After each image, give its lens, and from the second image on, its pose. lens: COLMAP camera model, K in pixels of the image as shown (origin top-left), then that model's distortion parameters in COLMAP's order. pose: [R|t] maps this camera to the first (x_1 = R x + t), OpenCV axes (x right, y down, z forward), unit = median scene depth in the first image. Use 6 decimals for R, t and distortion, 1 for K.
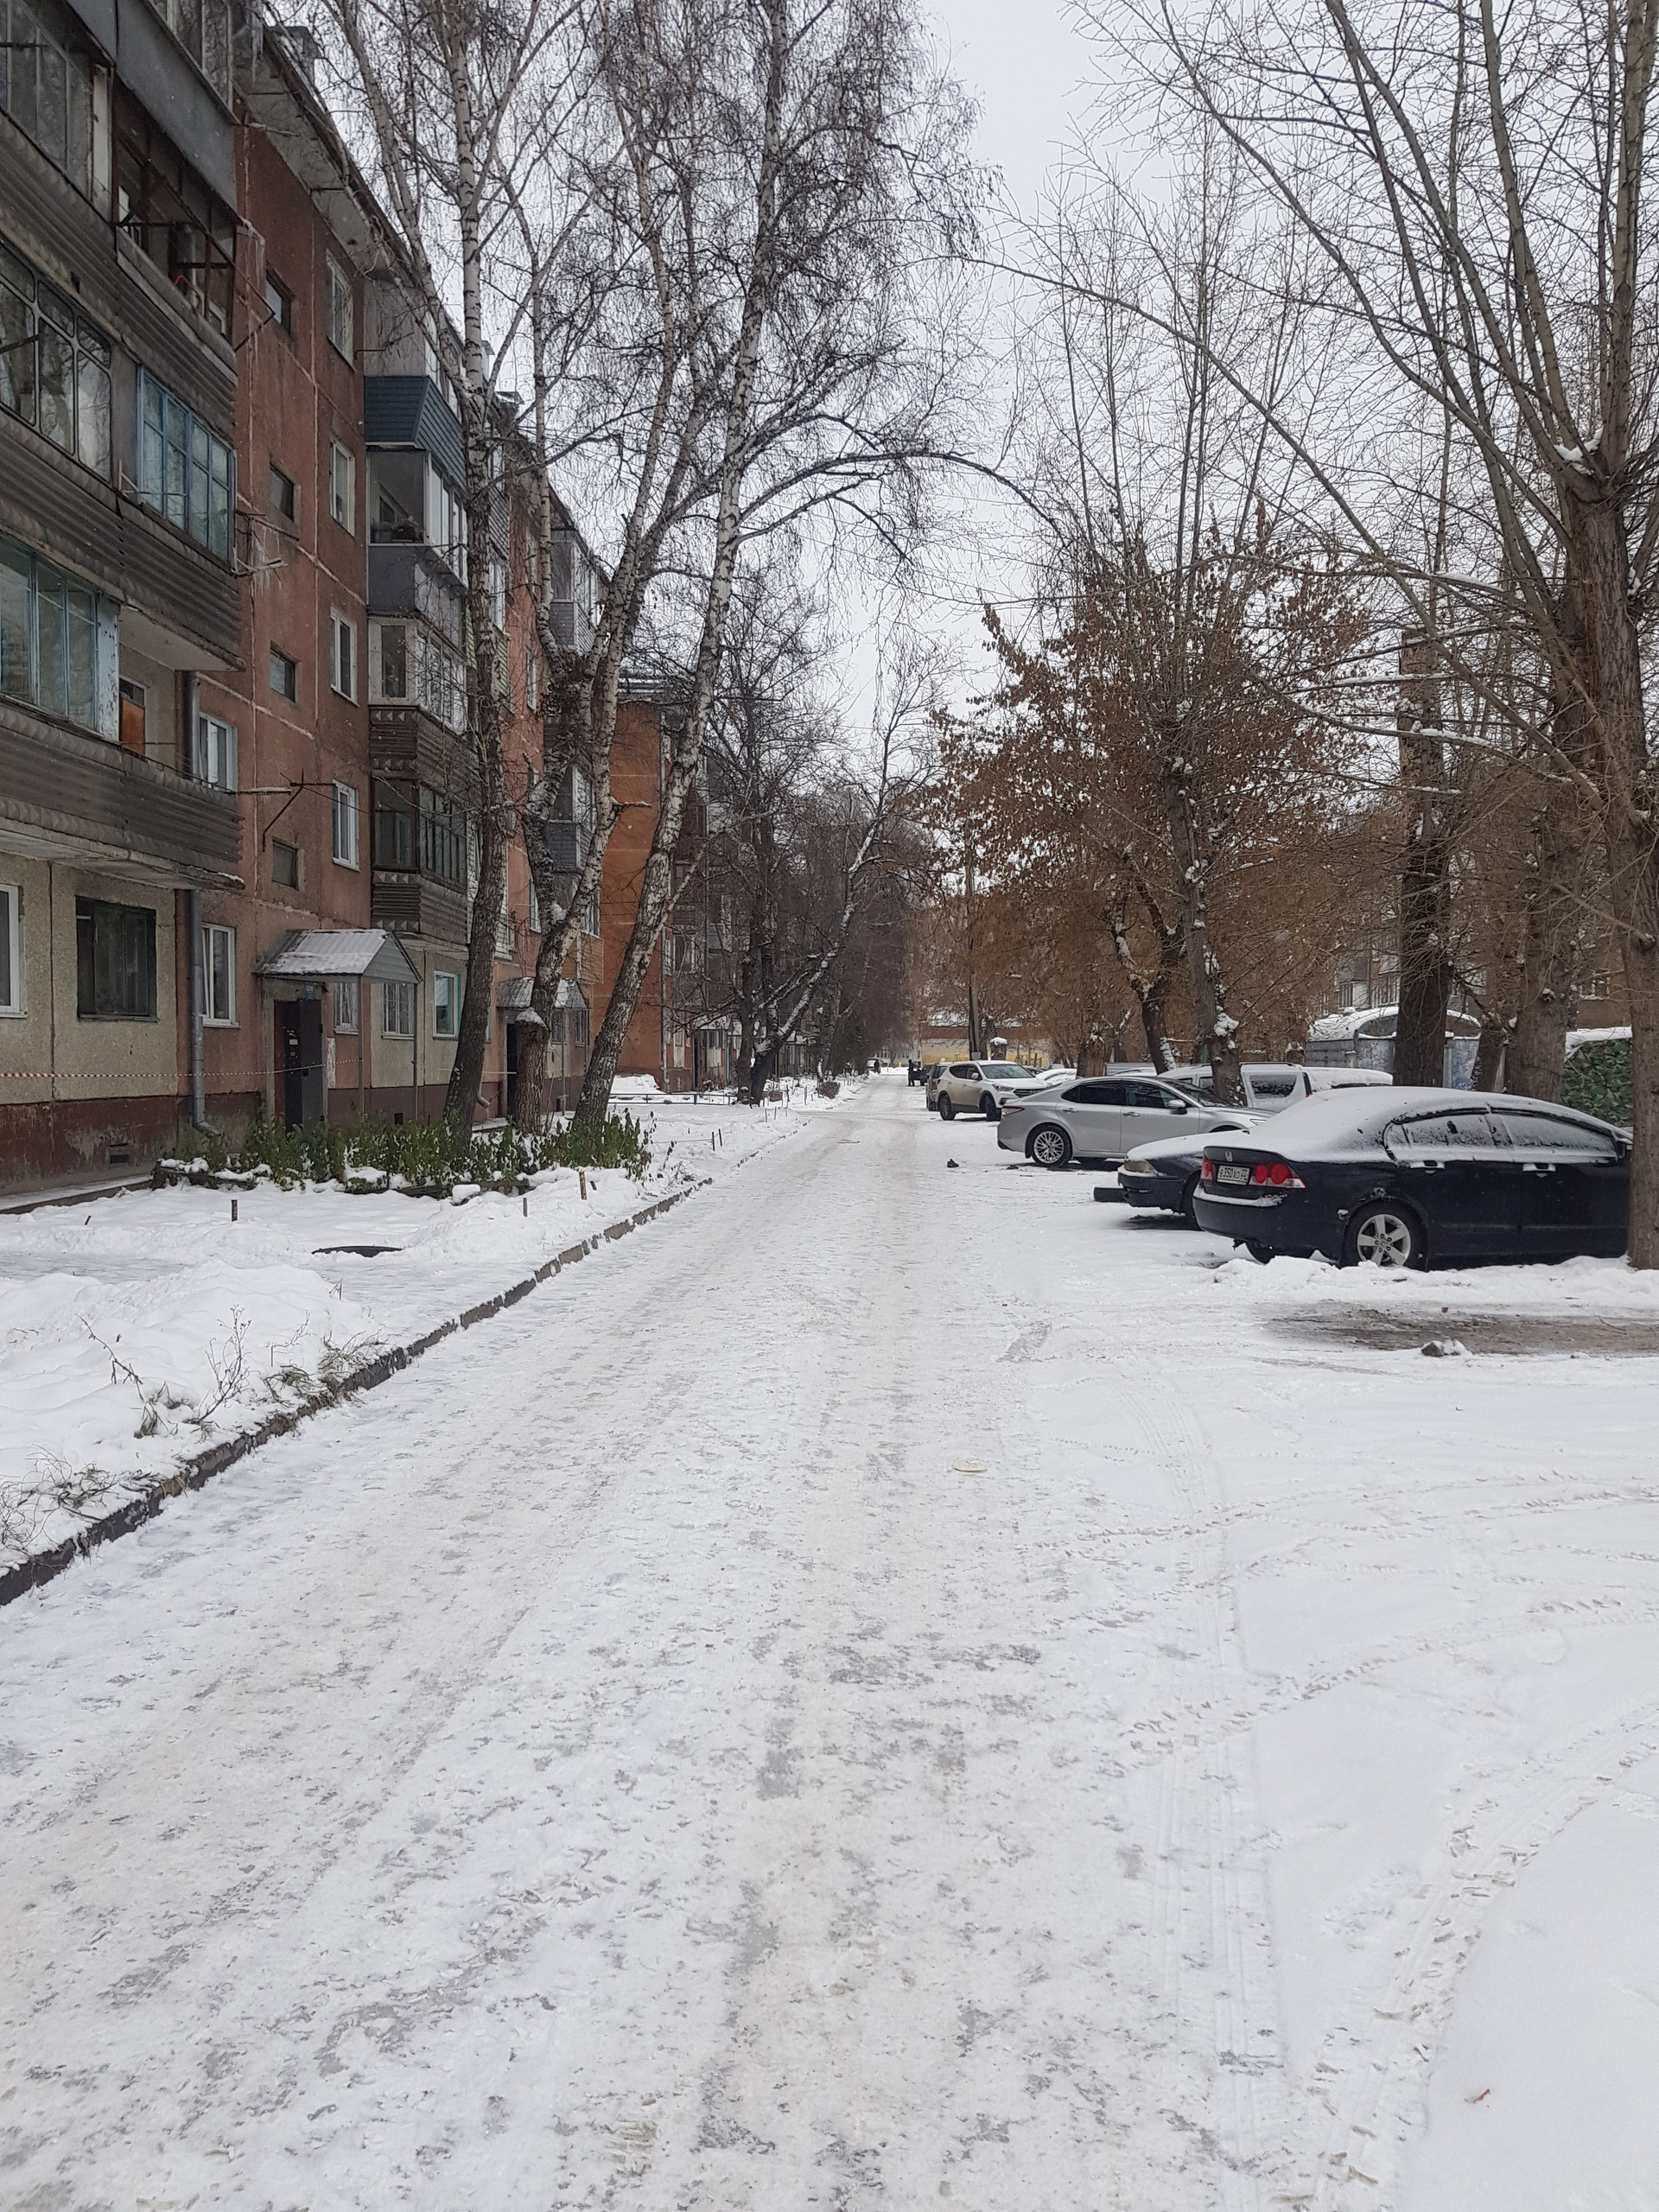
lens RADIAL K [[1784.0, 0, 837.1], [0, 1784.0, 1104.3], [0, 0, 1]] dist [0.060328, -0.086704]
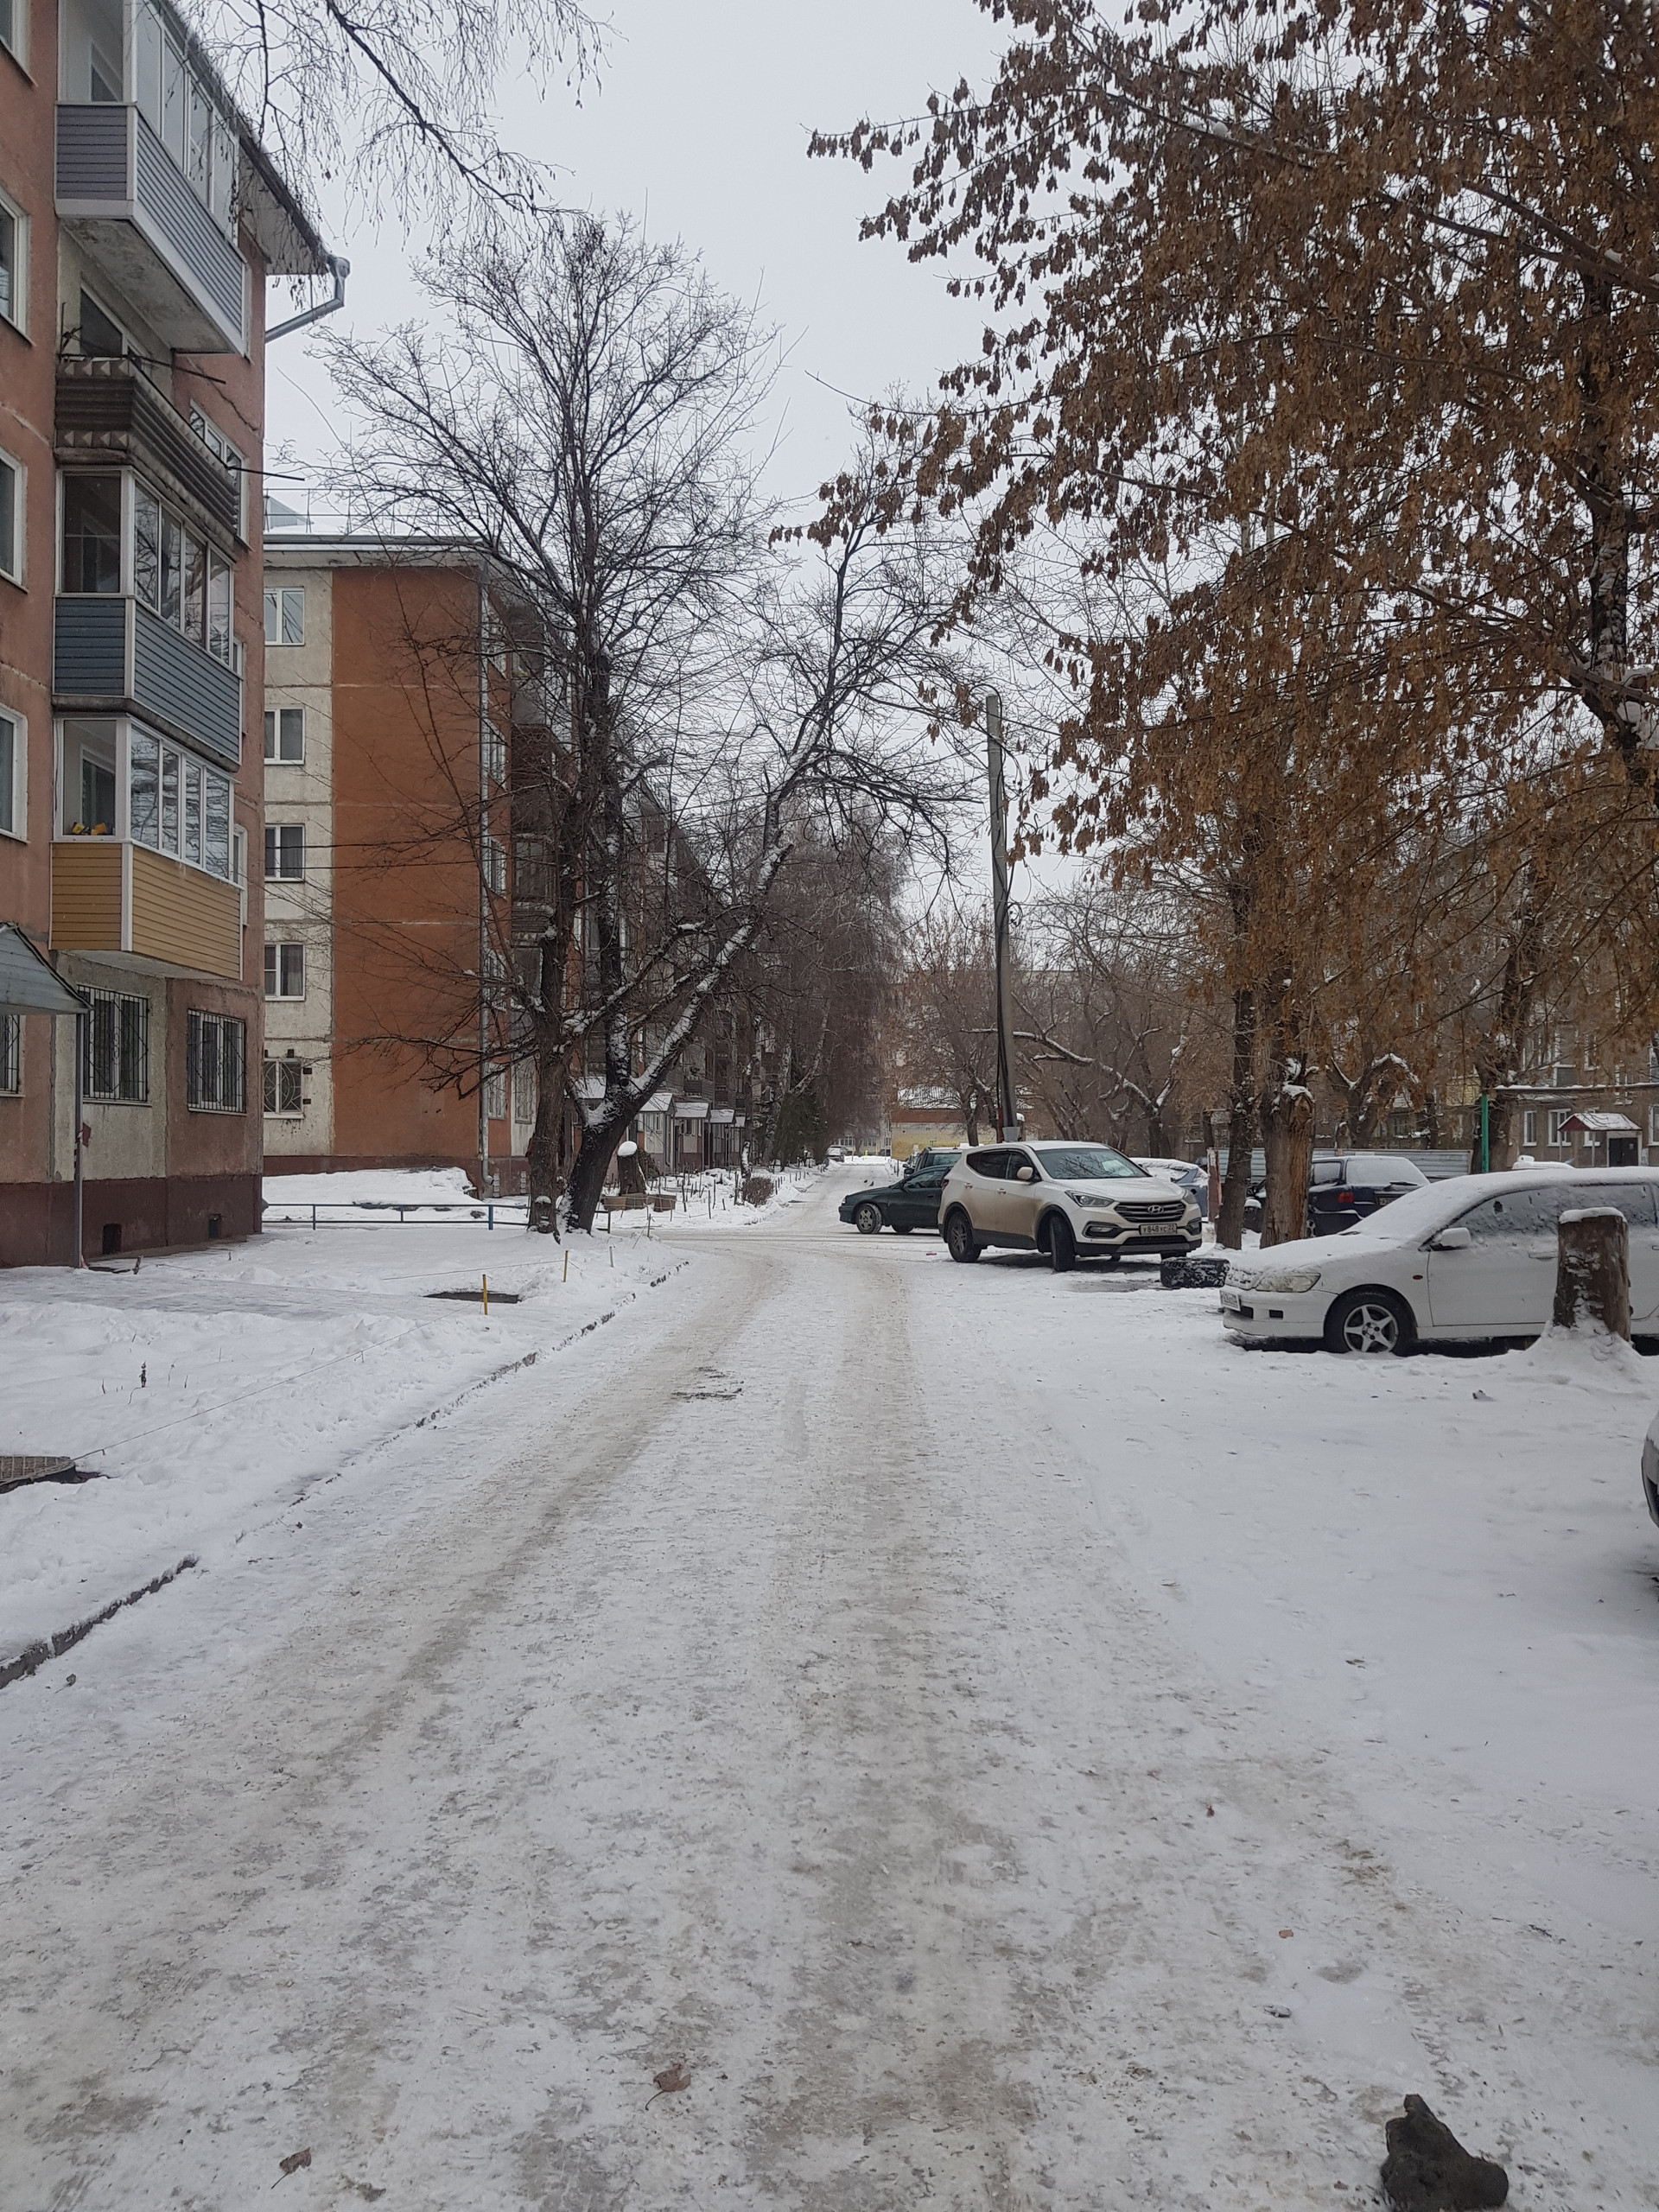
lens RADIAL K [[1784.0, 0, 824.1], [0, 1784.0, 1113.5], [0, 0, 1]] dist [0.060328, -0.086704]
pose [[0.999928, -0.005998, 0.010372, 0.013089], [0.006430, 0.999093, -0.042103, -0.009022], [-0.010110, 0.042167, 0.999059, 0.382774]]
